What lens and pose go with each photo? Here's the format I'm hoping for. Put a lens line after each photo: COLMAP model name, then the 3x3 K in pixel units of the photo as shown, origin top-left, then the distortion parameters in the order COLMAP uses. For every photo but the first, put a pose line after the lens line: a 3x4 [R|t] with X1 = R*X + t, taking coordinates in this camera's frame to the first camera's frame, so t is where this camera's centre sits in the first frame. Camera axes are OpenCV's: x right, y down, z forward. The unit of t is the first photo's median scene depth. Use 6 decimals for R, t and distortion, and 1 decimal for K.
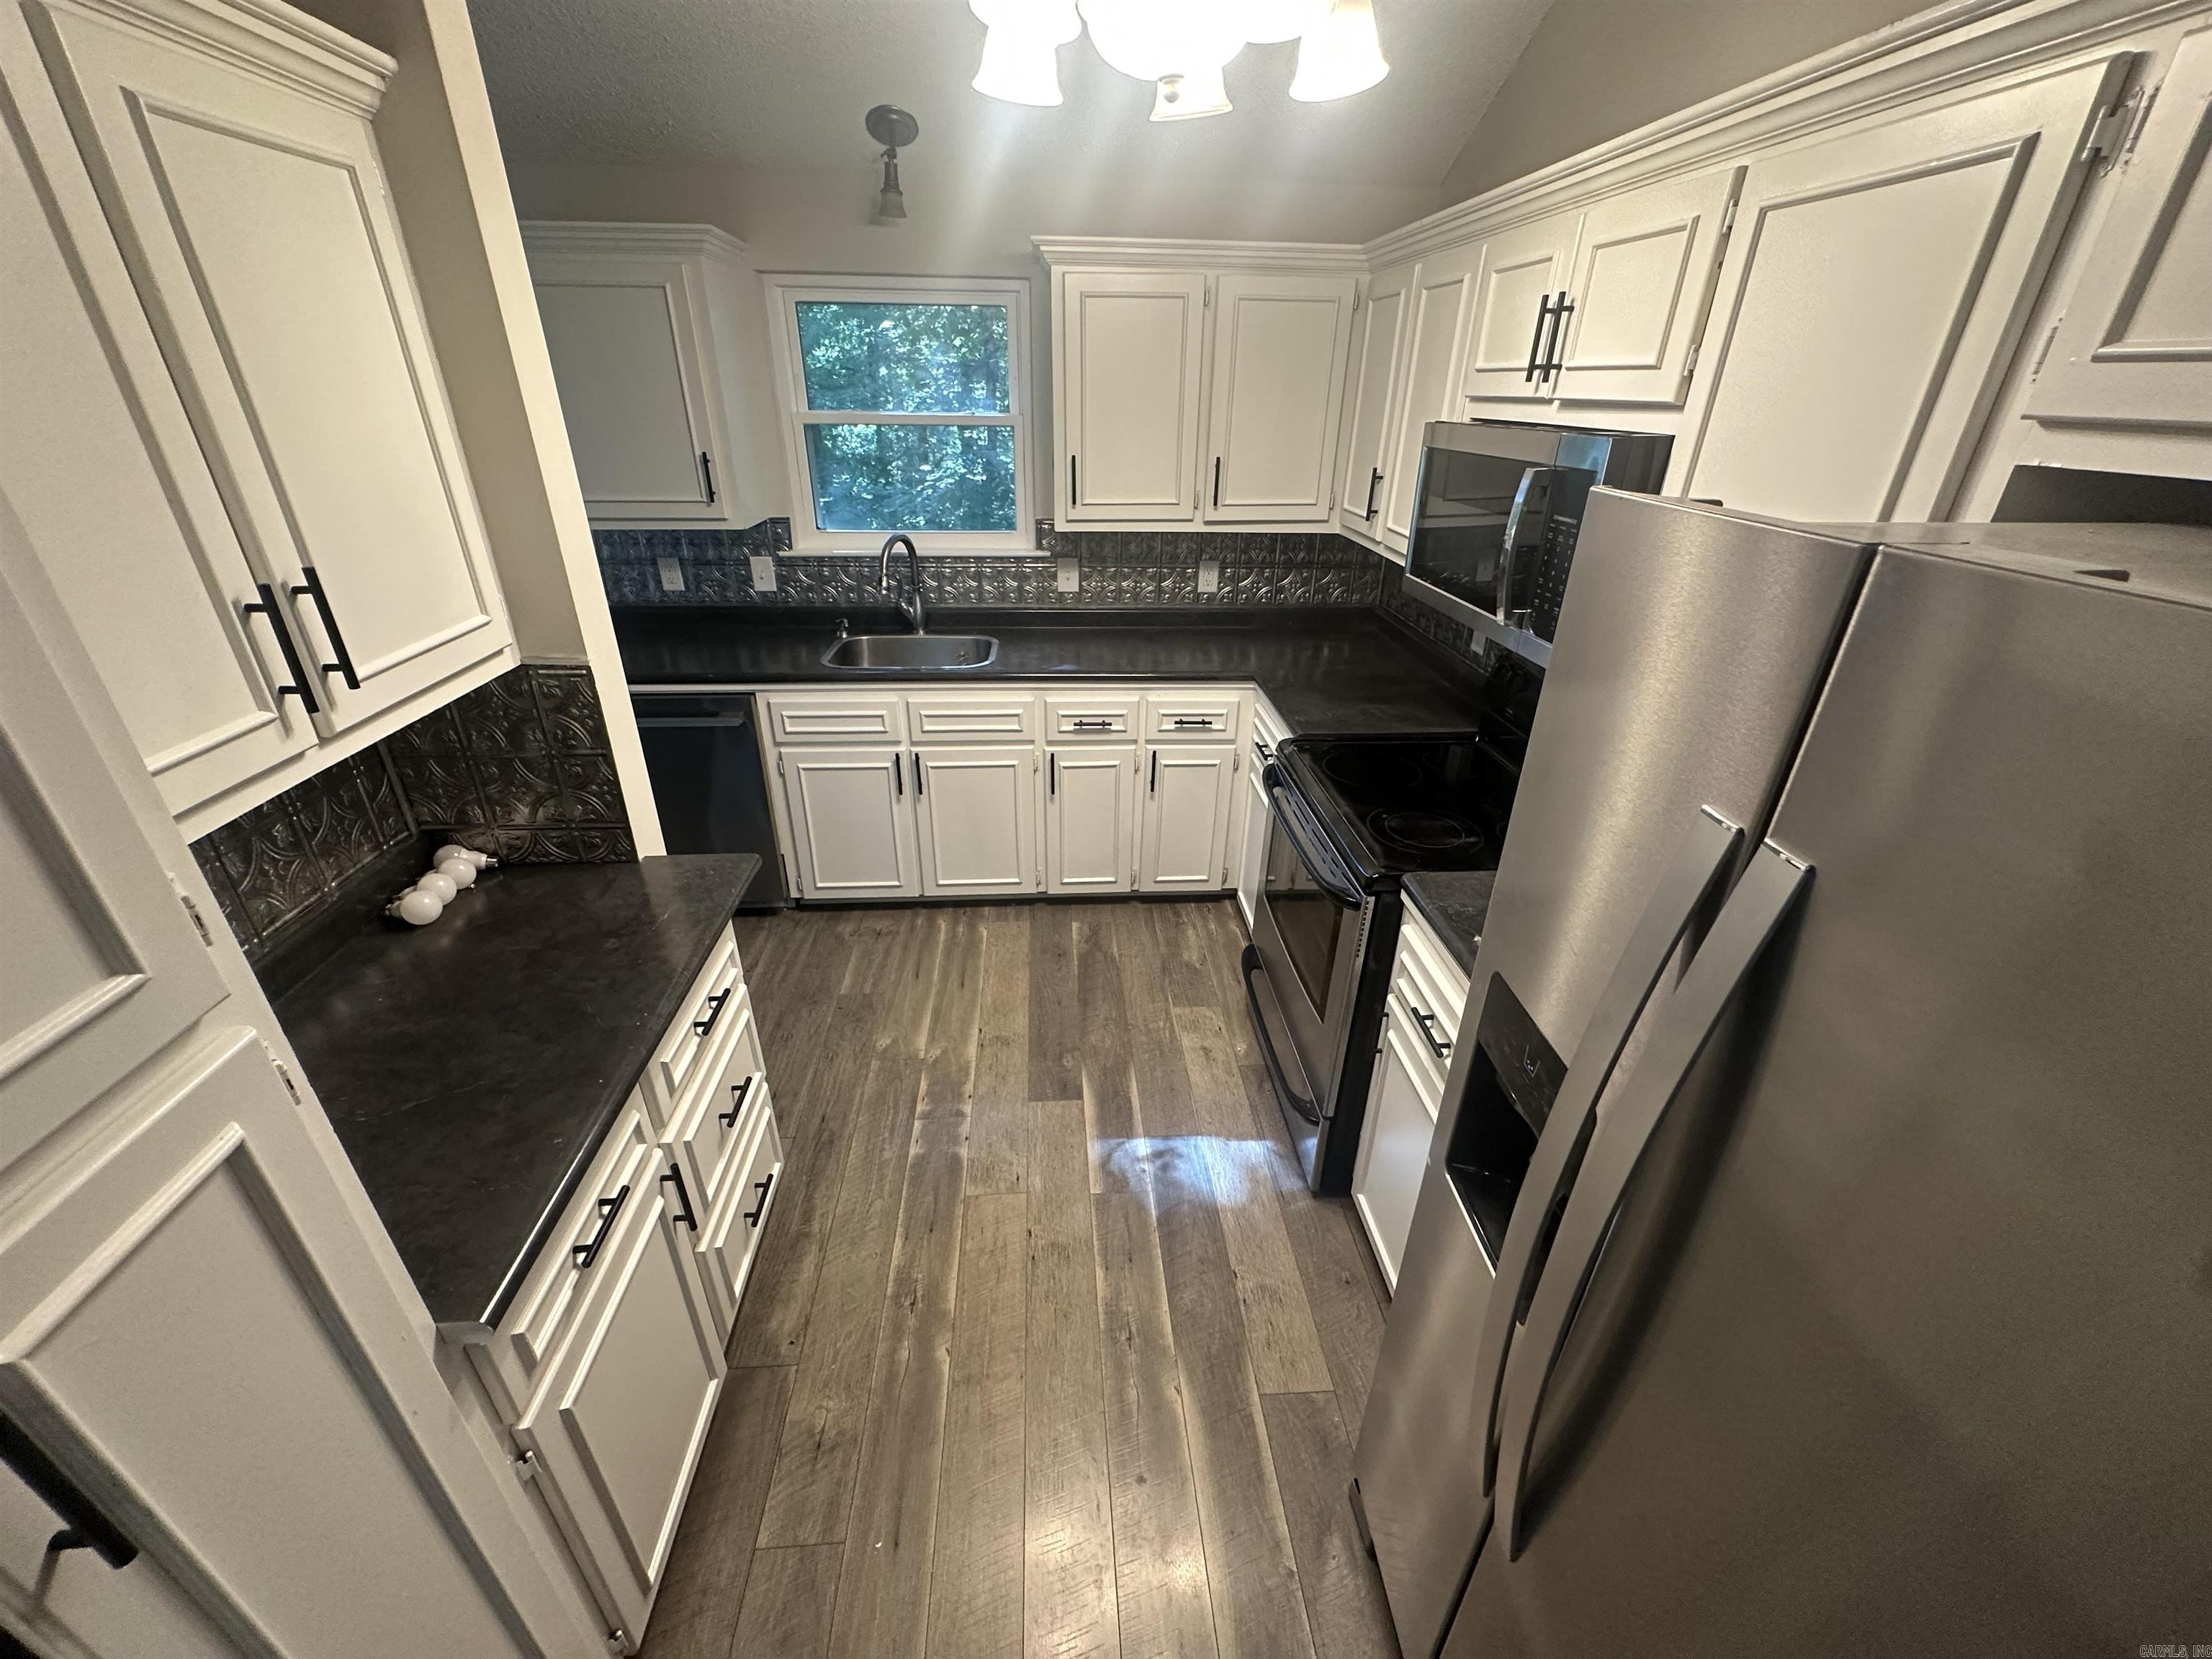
lens RADIAL K [[884.6, 0, 1106.0], [0, 884.6, 829.5], [0, 0, 1]] dist [-0.006312, 0.000555]
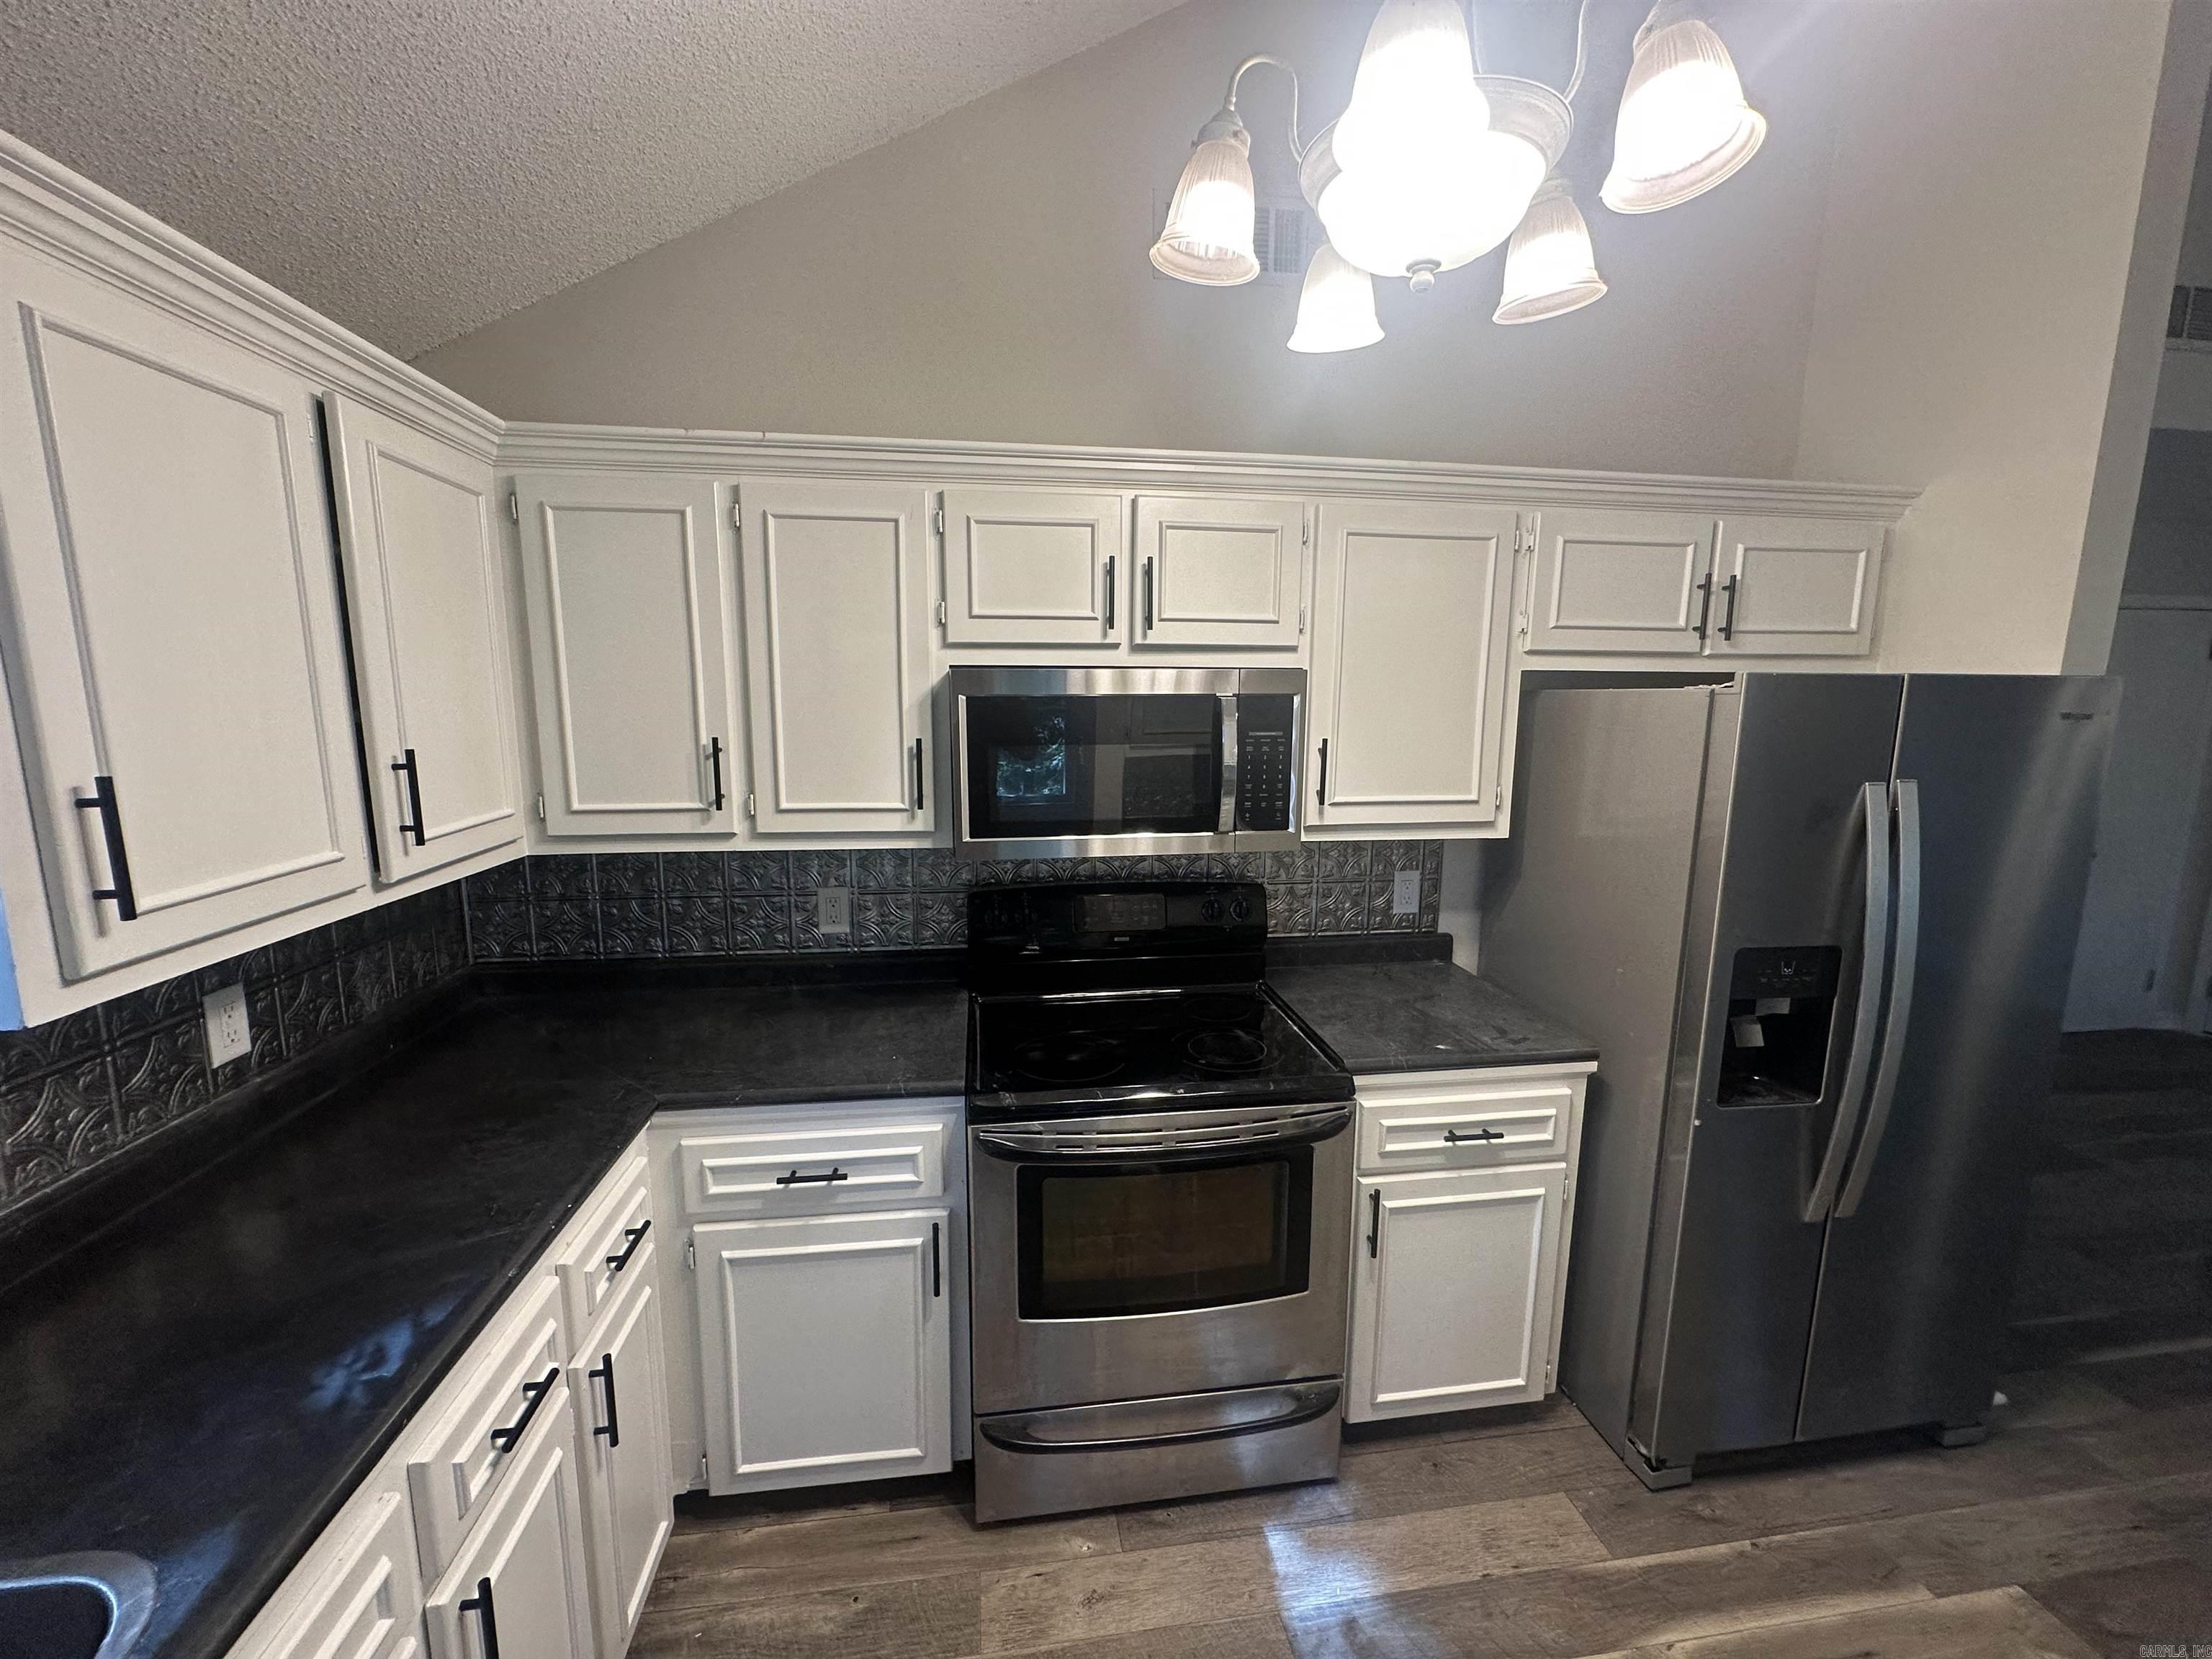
lens RADIAL K [[884.6, 0, 1106.0], [0, 884.6, 829.5], [0, 0, 1]] dist [-0.006312, 0.000555]
pose [[-0.069463, -0.164860, 0.983868, -0.341027], [0.447637, 0.876233, 0.178429, -0.276436], [-0.891513, 0.452810, 0.012931, 0.623359]]
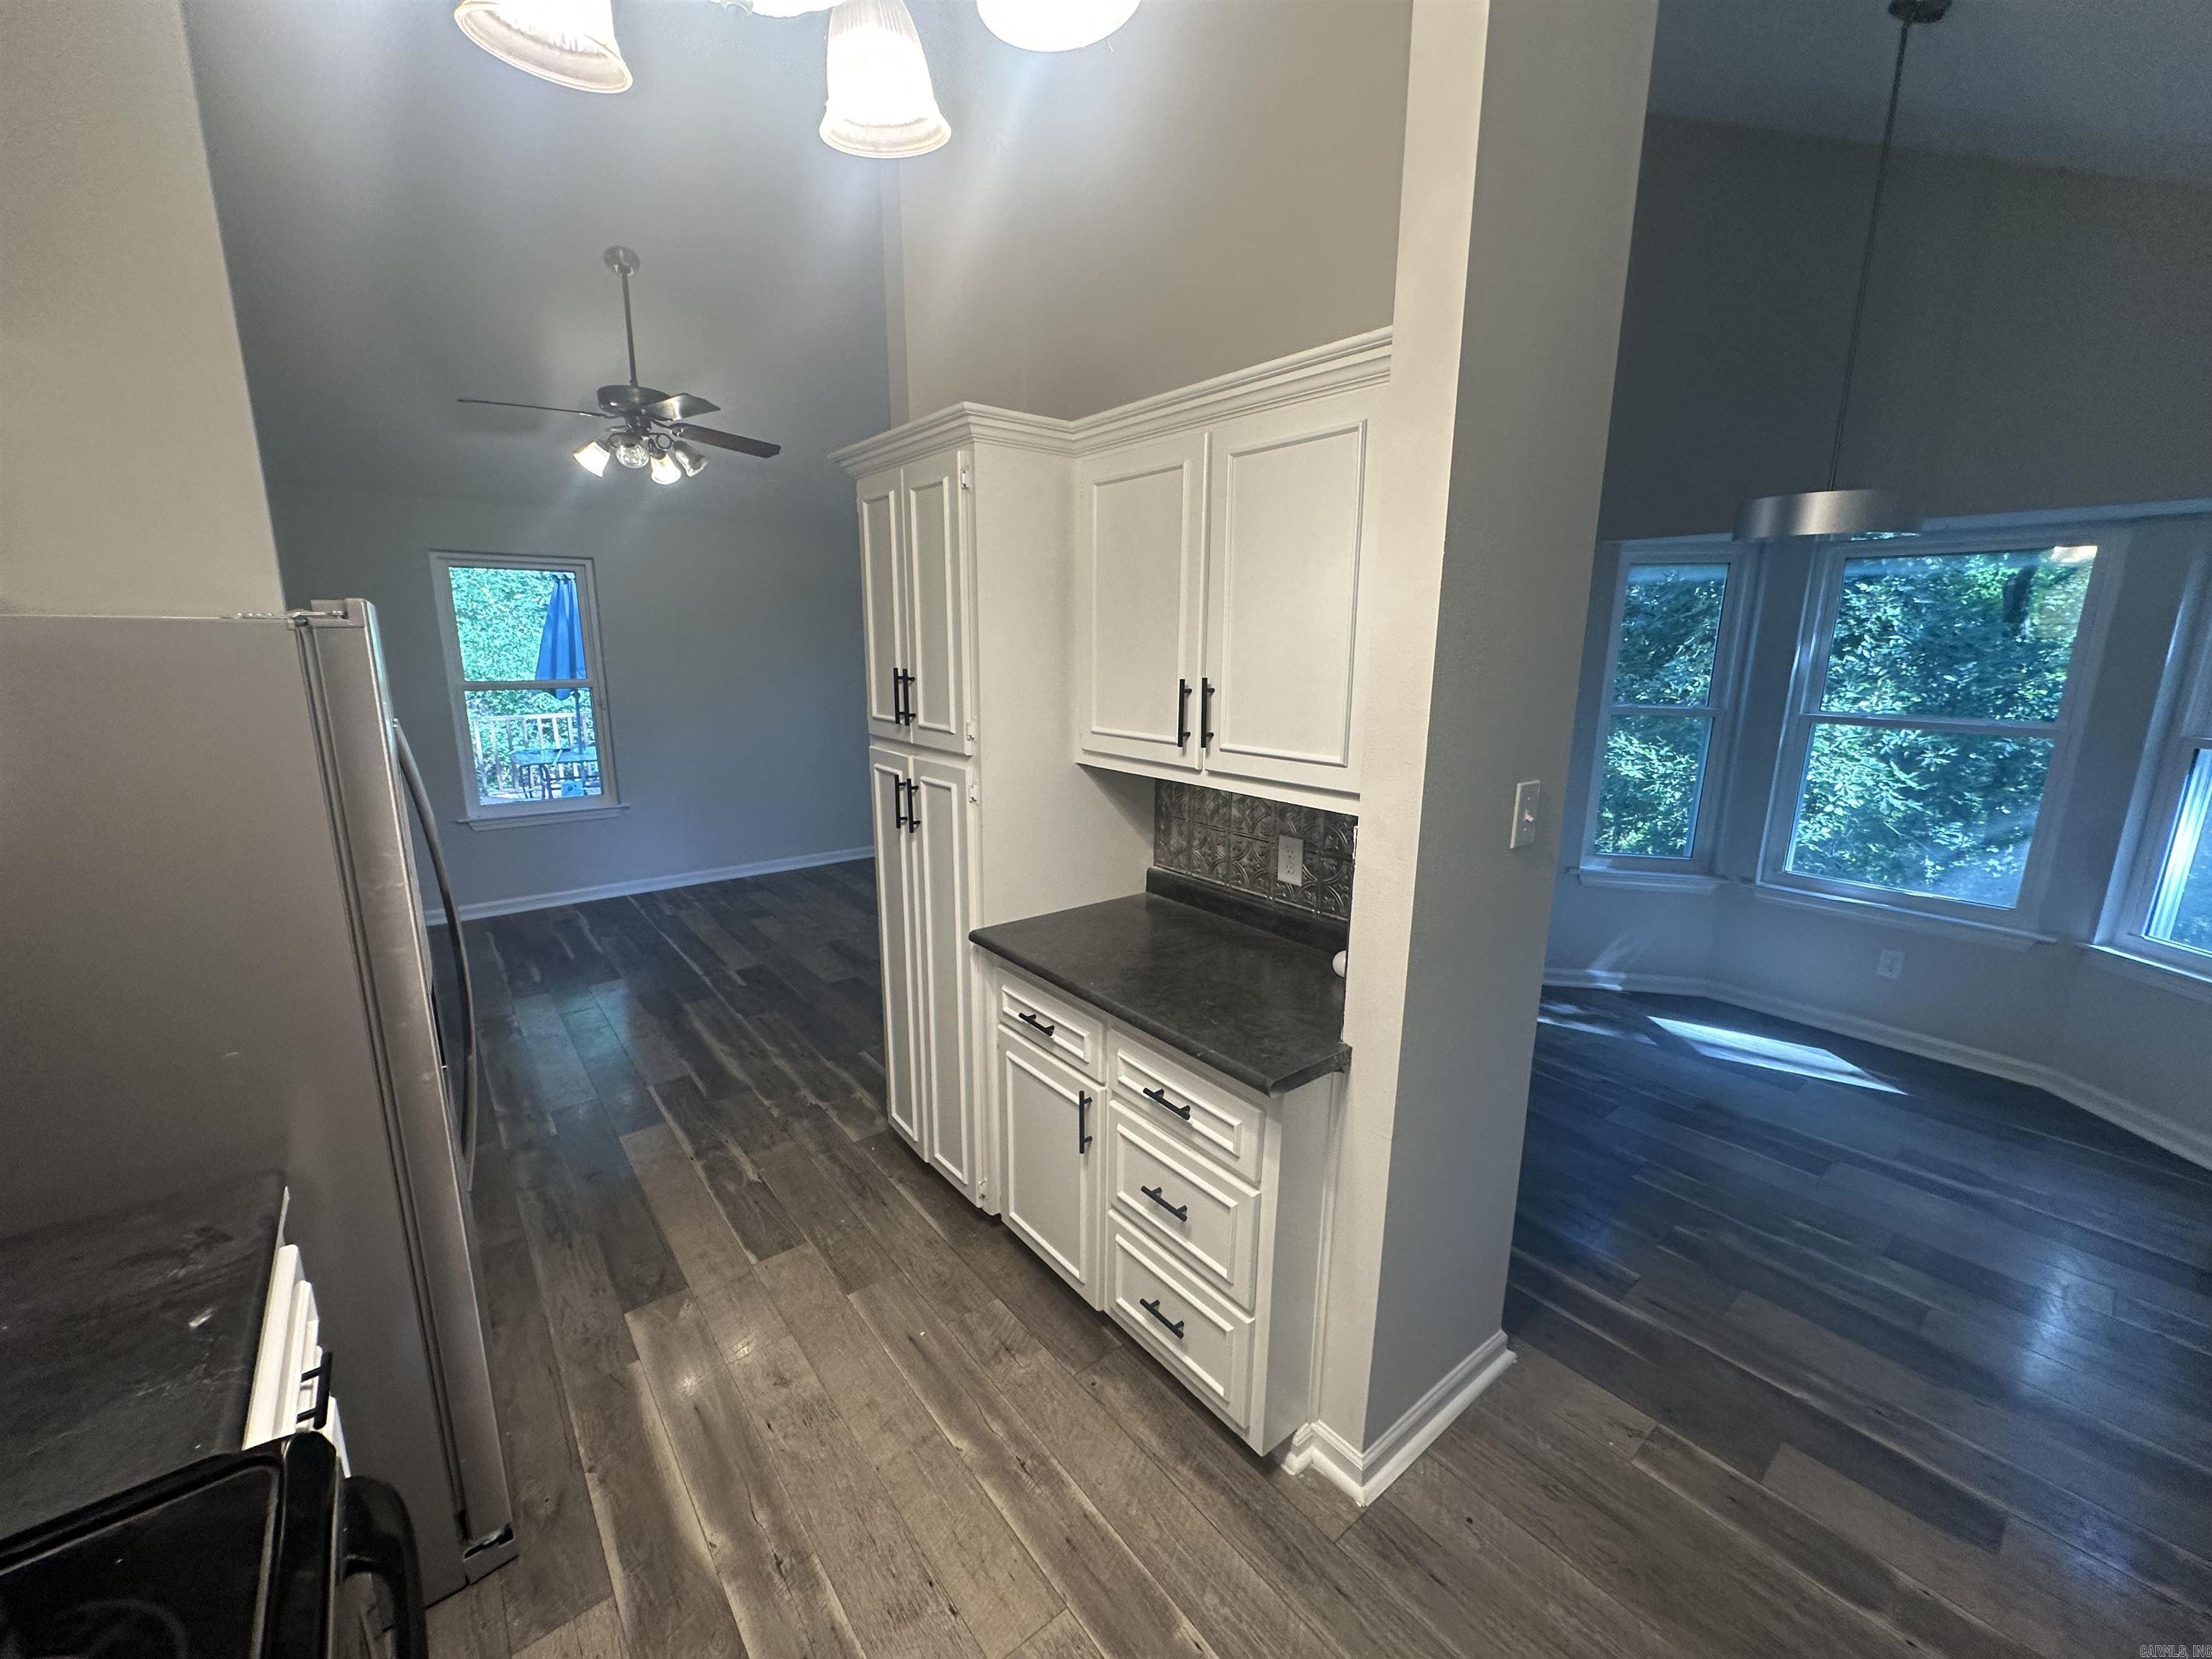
lens RADIAL K [[884.6, 0, 1106.0], [0, 884.6, 829.5], [0, 0, 1]] dist [-0.006312, 0.000555]
pose [[-0.821072, 0.099681, -0.562054, 0.104021], [-0.276269, 0.792239, 0.544089, -0.328187], [0.499517, 0.602014, -0.622946, 0.740999]]
